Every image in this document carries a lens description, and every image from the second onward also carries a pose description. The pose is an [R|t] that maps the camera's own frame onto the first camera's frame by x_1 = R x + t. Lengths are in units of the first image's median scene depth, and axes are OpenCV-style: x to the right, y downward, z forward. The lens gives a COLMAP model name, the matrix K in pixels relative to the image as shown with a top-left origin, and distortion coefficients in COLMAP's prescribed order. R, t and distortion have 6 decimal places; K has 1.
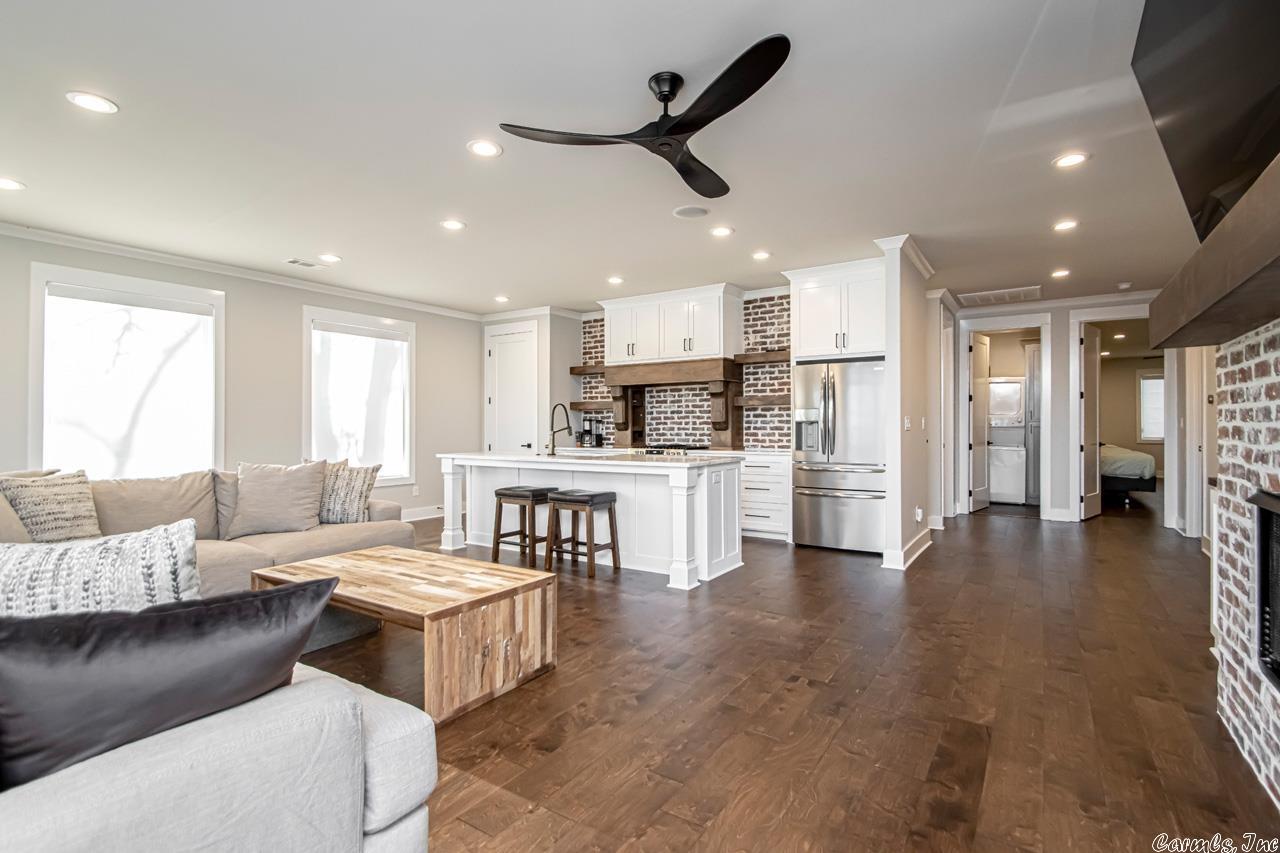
lens RADIAL K [[607.4, 0, 610.4], [0, 607.4, 413.7], [0, 0, 1]] dist [0.000117, -0.018279]
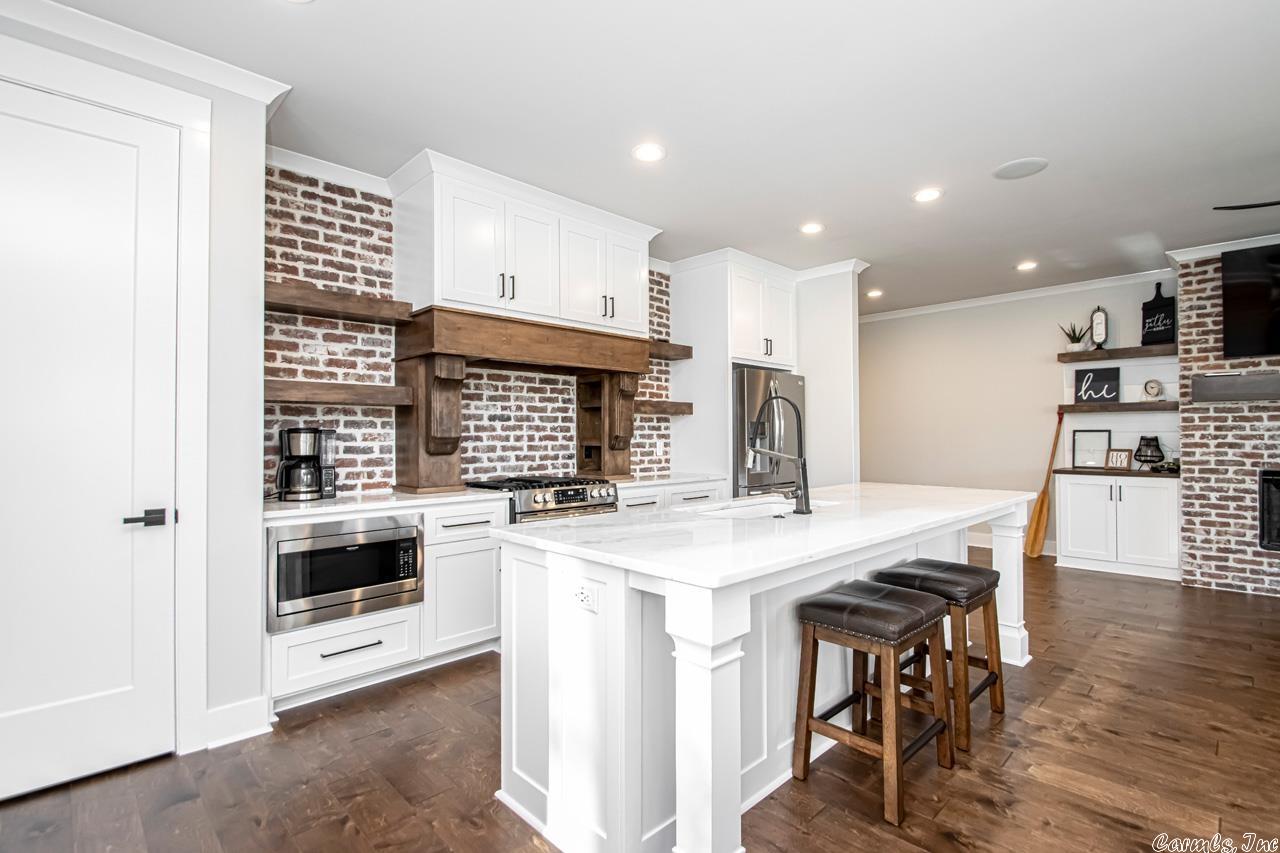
lens RADIAL K [[596.3, 0, 657.9], [0, 596.3, 431.9], [0, 0, 1]] dist [0.019716, -0.021305]
pose [[0.172581, 0.013132, 0.984908, -0.403206], [-0.013672, 0.999847, -0.010936, 0.014231], [-0.984900, -0.011578, 0.172735, 0.782176]]
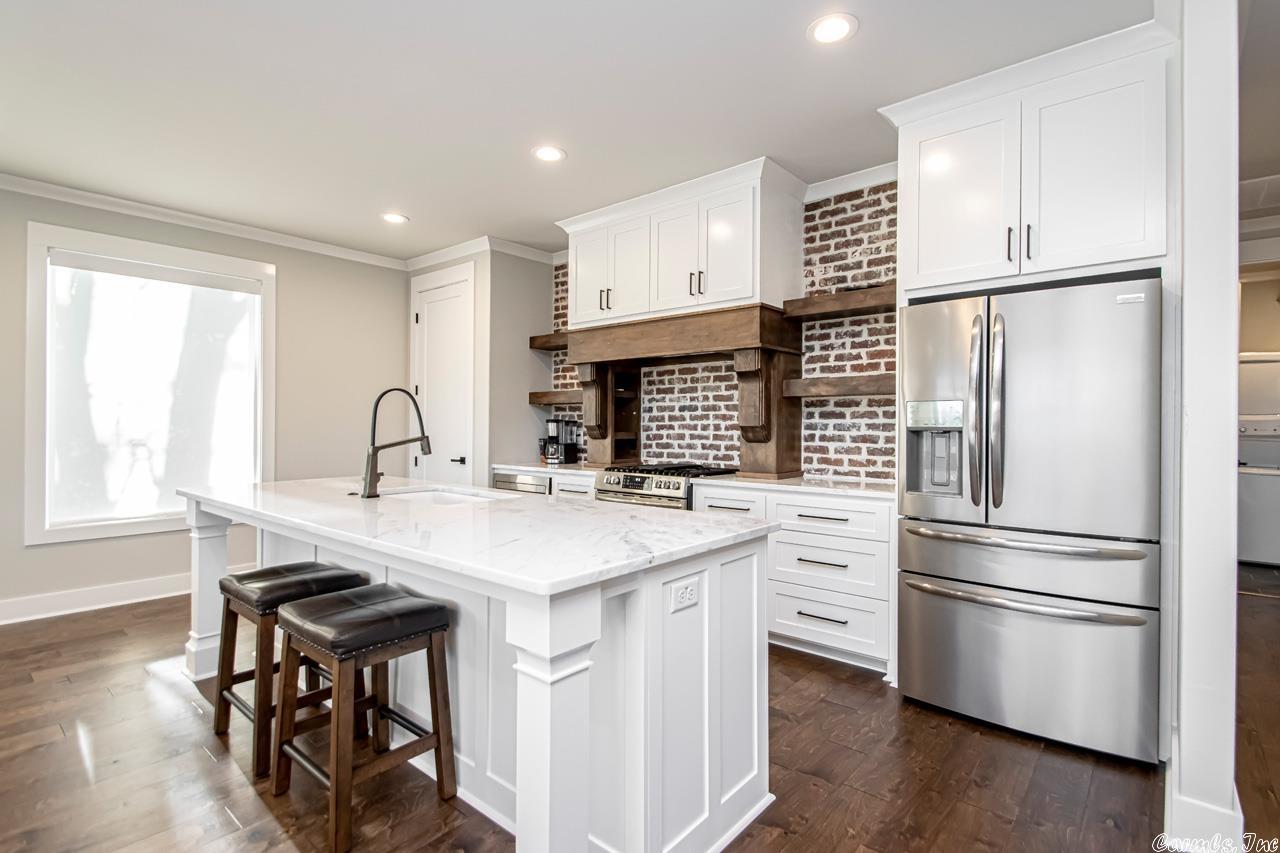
lens RADIAL K [[604.2, 0, 635.3], [0, 604.2, 420.7], [0, 0, 1]] dist [0.008587, -0.000035]
pose [[0.995765, 0.006619, -0.091697, 0.113343], [-0.005343, 0.999886, 0.014158, 0.001520], [0.091780, -0.013608, 0.995686, 0.419813]]
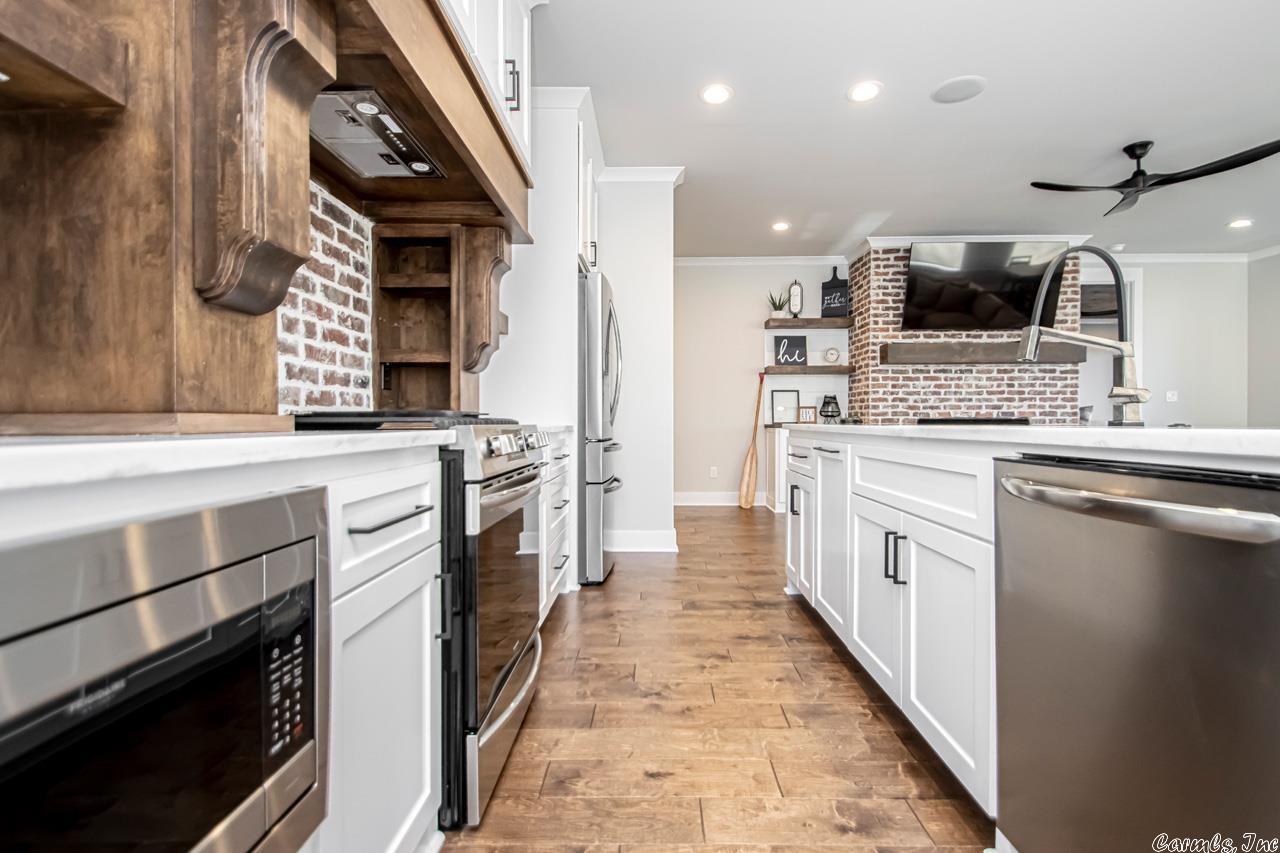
lens RADIAL K [[600.9, 0, 653.0], [0, 600.9, 427.9], [0, 0, 1]] dist [0.034828, -0.017542]
pose [[-0.567683, -0.000975, 0.823247, -0.153082], [-0.007378, 0.999965, -0.003903, 0.056572], [-0.823214, -0.008289, -0.567670, 1.025966]]
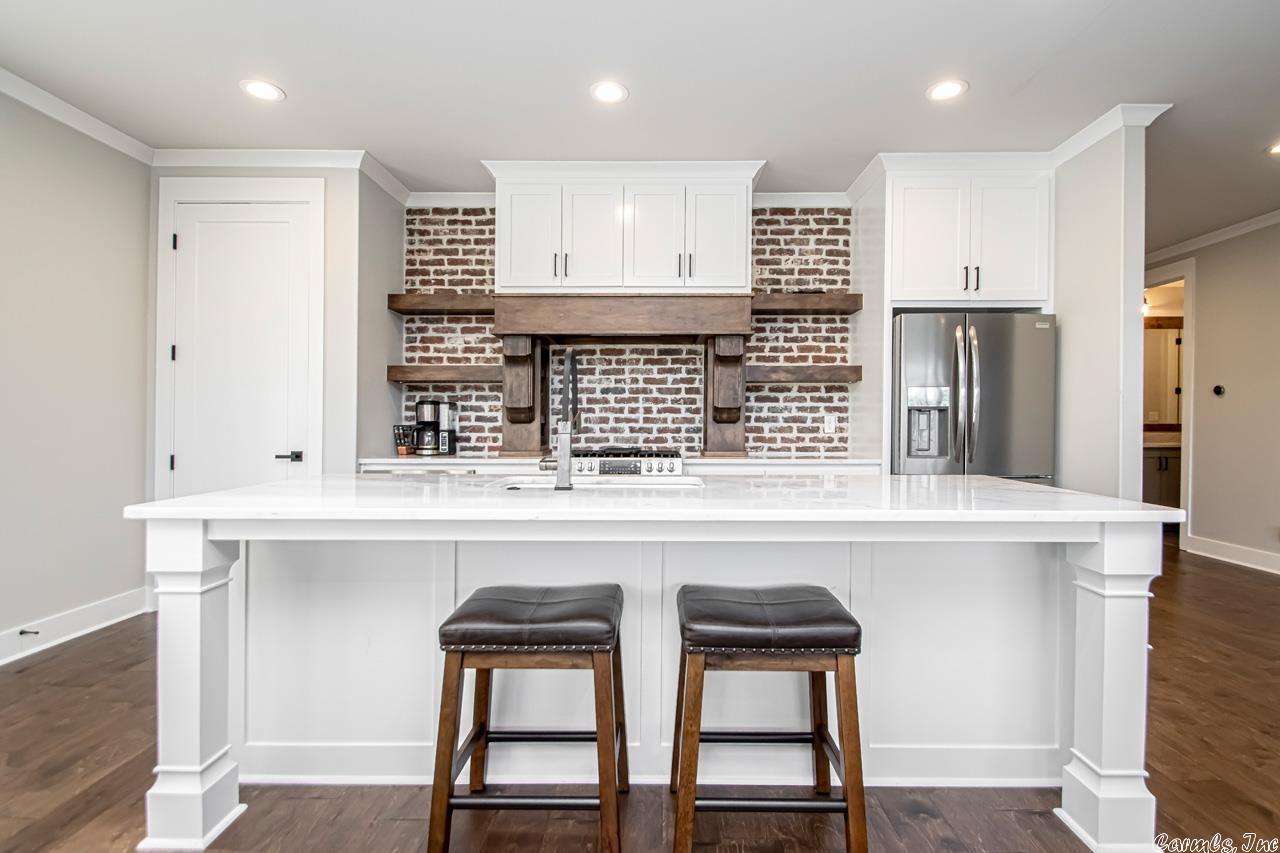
lens RADIAL K [[621.9, 0, 656.3], [0, 621.9, 426.0], [0, 0, 1]] dist [-0.003295, -0.000358]
pose [[0.823159, 0.002101, 0.567807, -0.191984], [-0.016998, 0.999636, 0.020944, 0.018049], [-0.567557, -0.026892, 0.822895, 0.507436]]
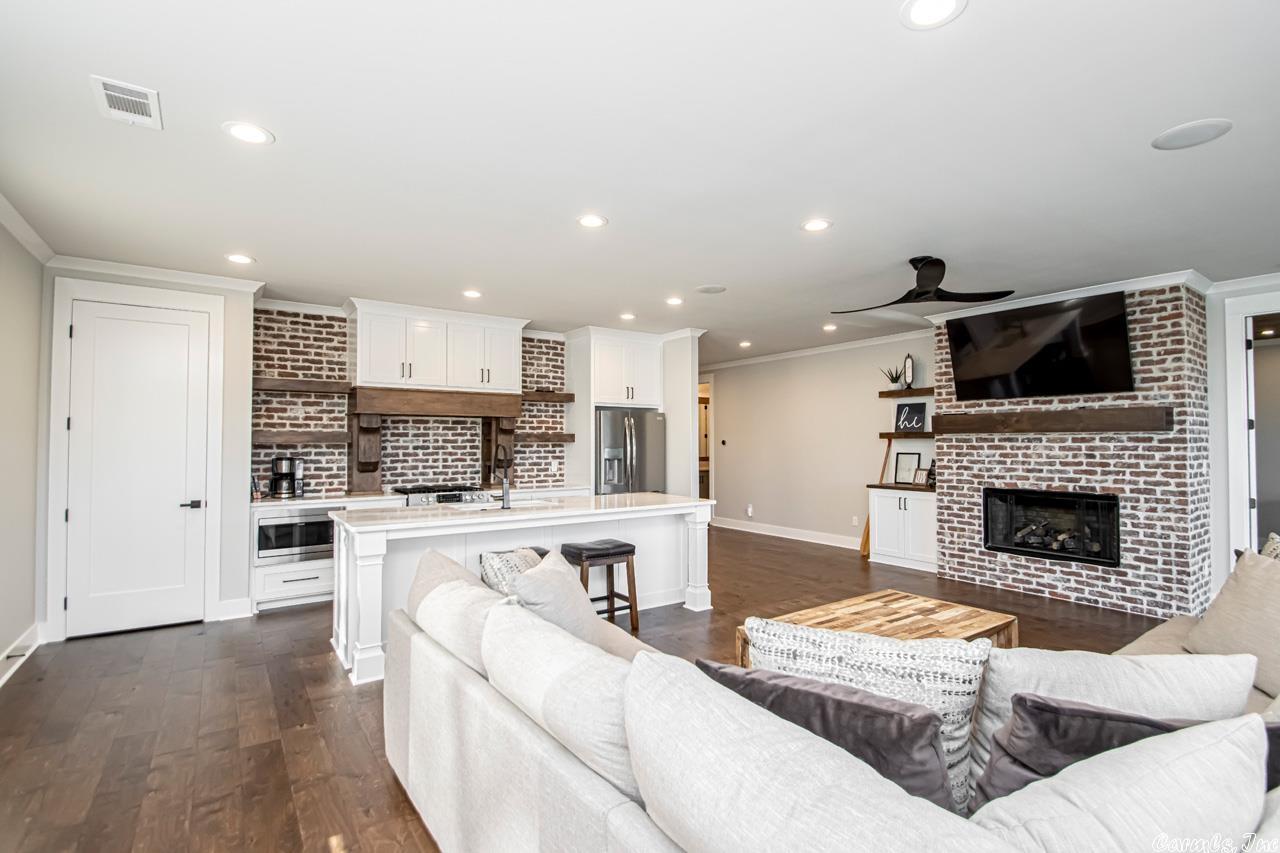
lens RADIAL K [[595.0, 0, 661.2], [0, 595.0, 434.4], [0, 0, 1]] dist [0.016270, -0.016910]
pose [[0.329643, 0.018918, 0.943916, -0.579907], [-0.015354, 0.999774, -0.014676, -0.014169], [-0.943981, -0.009655, 0.329859, 0.415993]]
